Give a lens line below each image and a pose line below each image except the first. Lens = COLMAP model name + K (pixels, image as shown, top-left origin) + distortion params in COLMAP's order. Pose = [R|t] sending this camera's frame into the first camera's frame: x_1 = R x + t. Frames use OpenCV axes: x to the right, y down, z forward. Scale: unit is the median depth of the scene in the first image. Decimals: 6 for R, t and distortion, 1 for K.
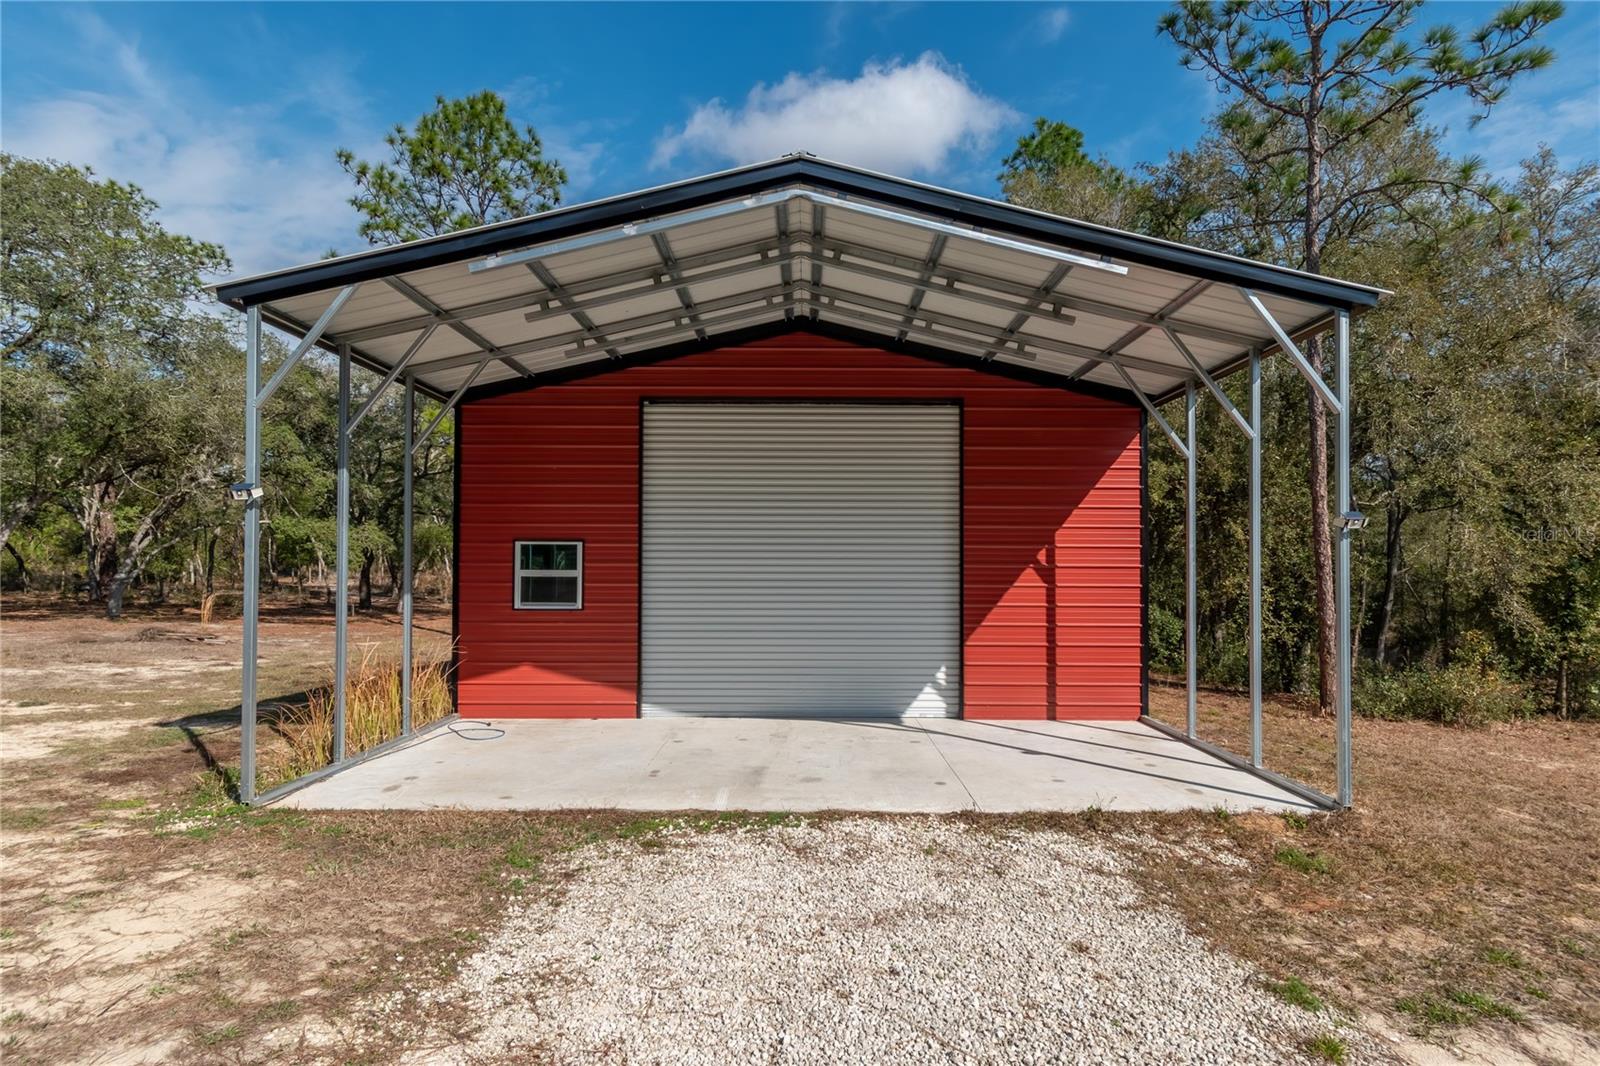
lens RADIAL K [[832.3, 0, 794.6], [0, 832.3, 545.4], [0, 0, 1]] dist [0.007044, -0.000317]
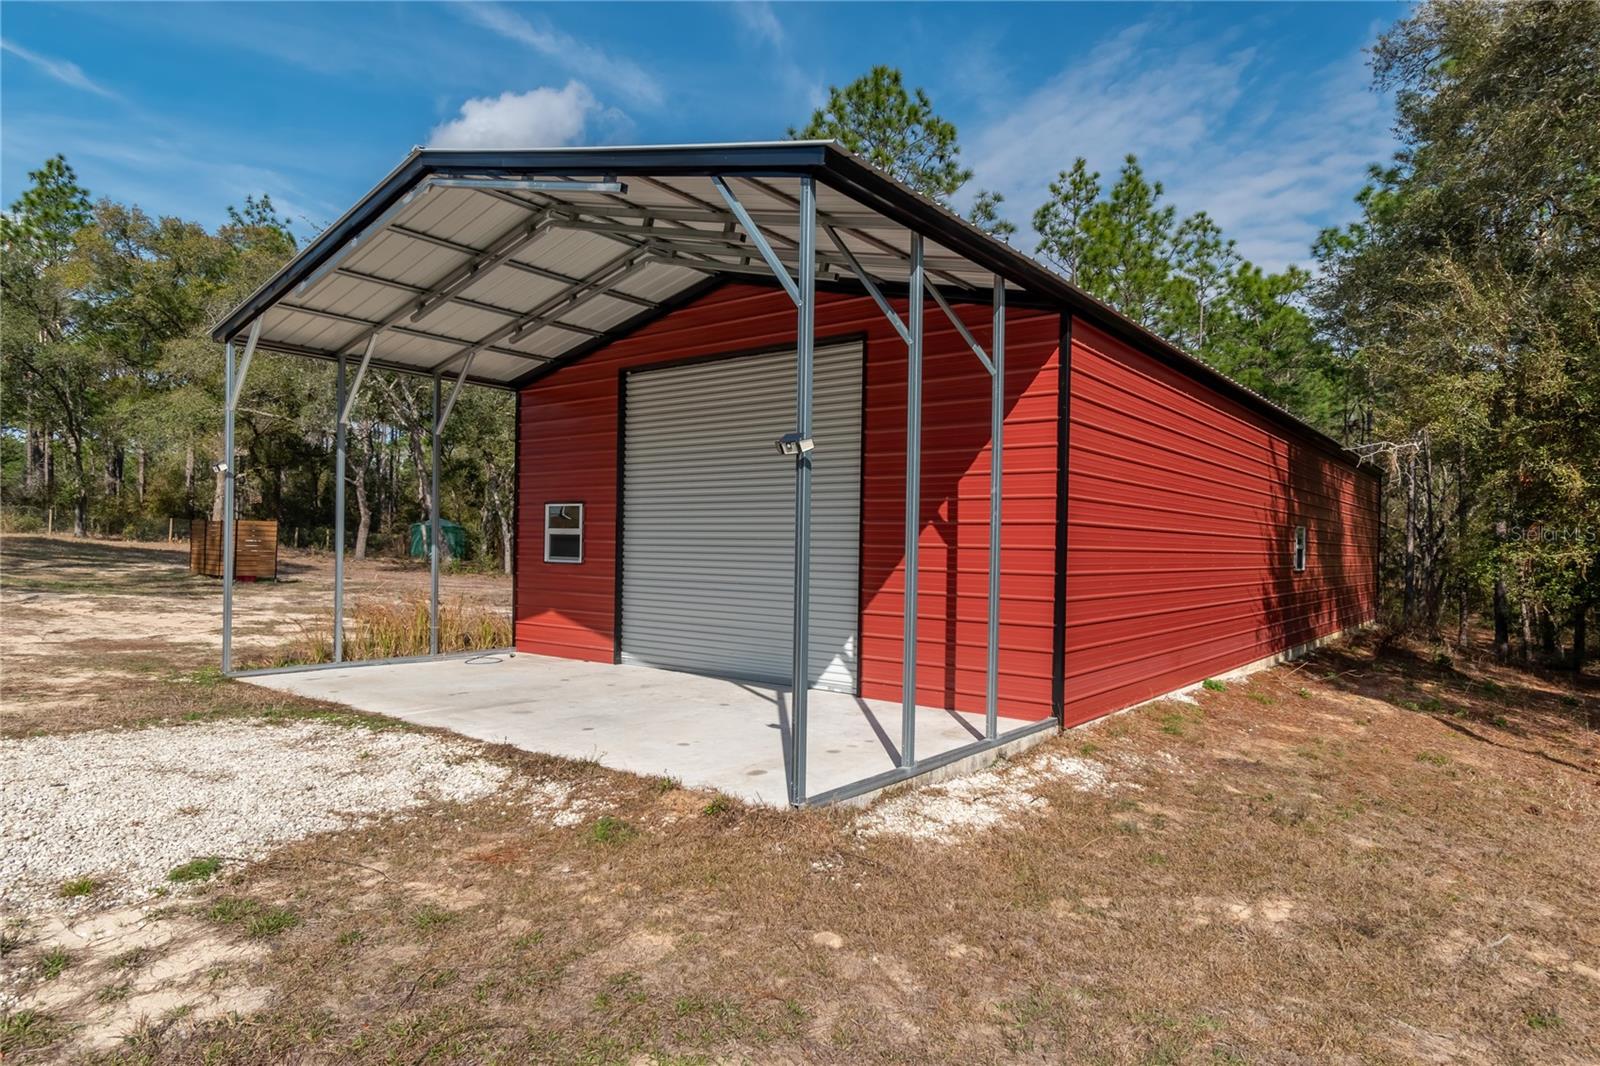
lens RADIAL K [[919.2, 0, 799.4], [0, 919.2, 539.1], [0, 0, 1]] dist [0.005959, 0.000778]
pose [[0.797822, 0.005333, -0.602869, 0.732323], [0.002644, 0.999920, 0.012344, 0.029417], [0.602887, -0.011442, 0.797745, 0.186887]]
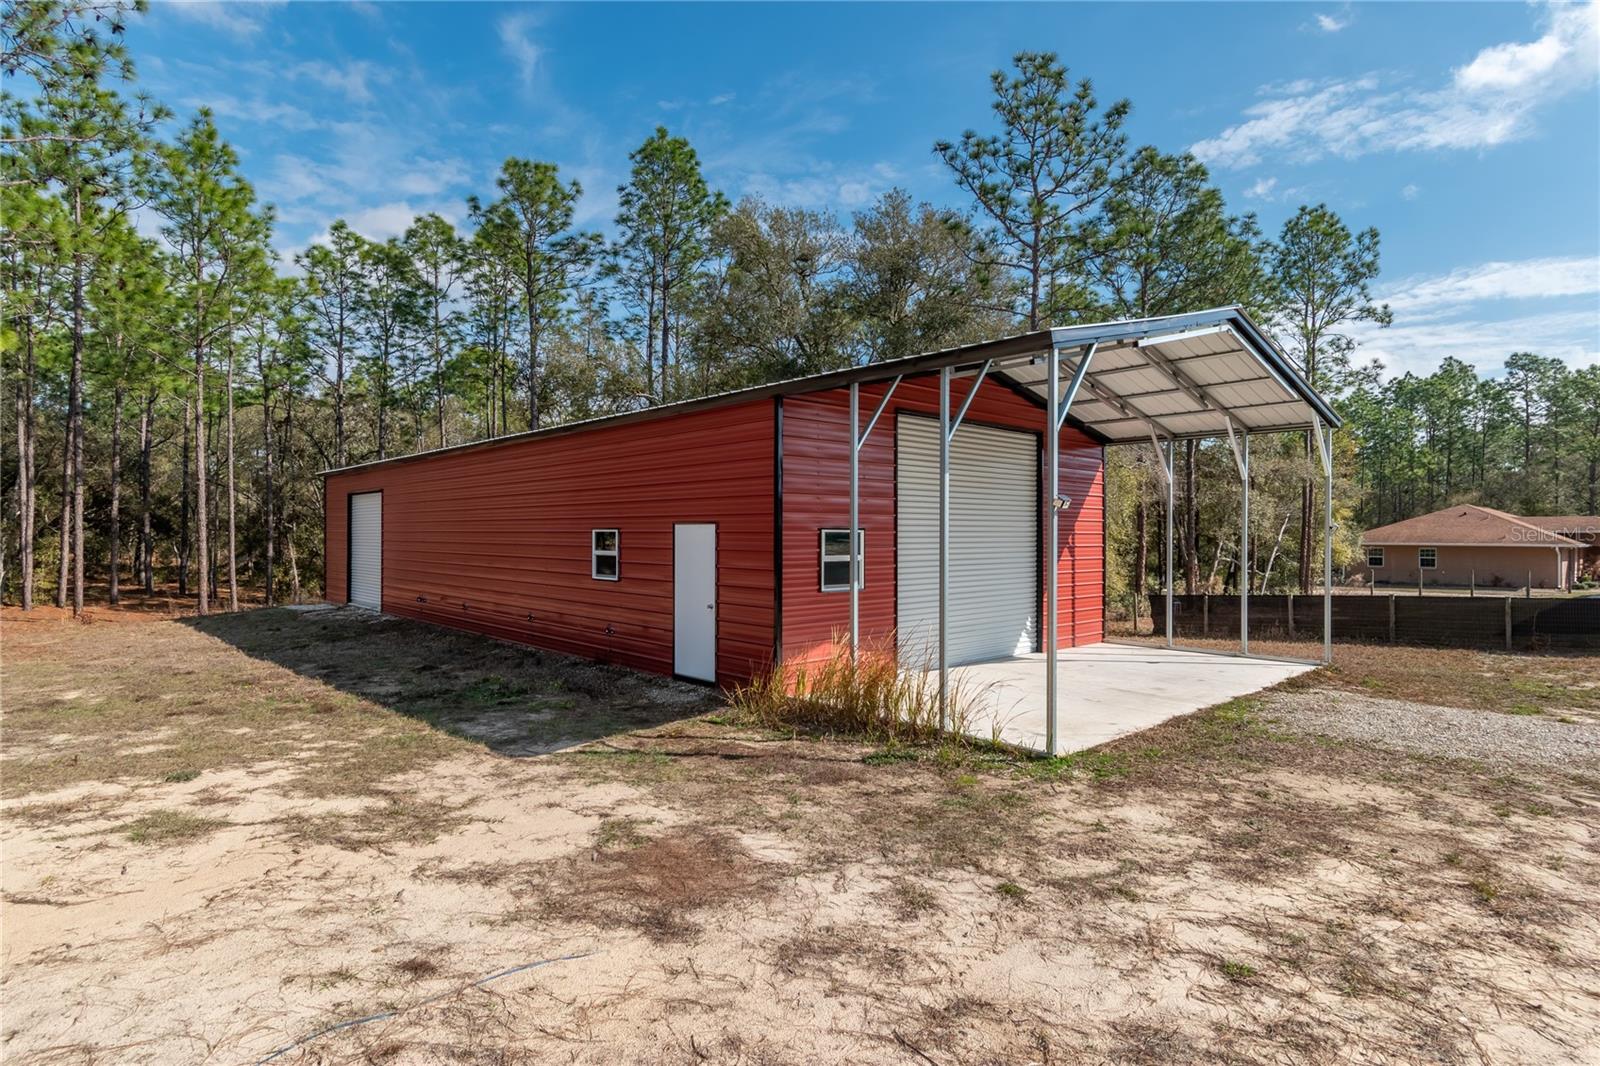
lens RADIAL K [[832.3, 0, 799.8], [0, 832.3, 536.9], [0, 0, 1]] dist [0.007044, -0.000317]
pose [[0.725468, -0.004993, 0.688238, -1.105689], [-0.017900, 0.999499, 0.026120, -0.023302], [-0.688023, -0.031269, 0.725015, 0.238206]]
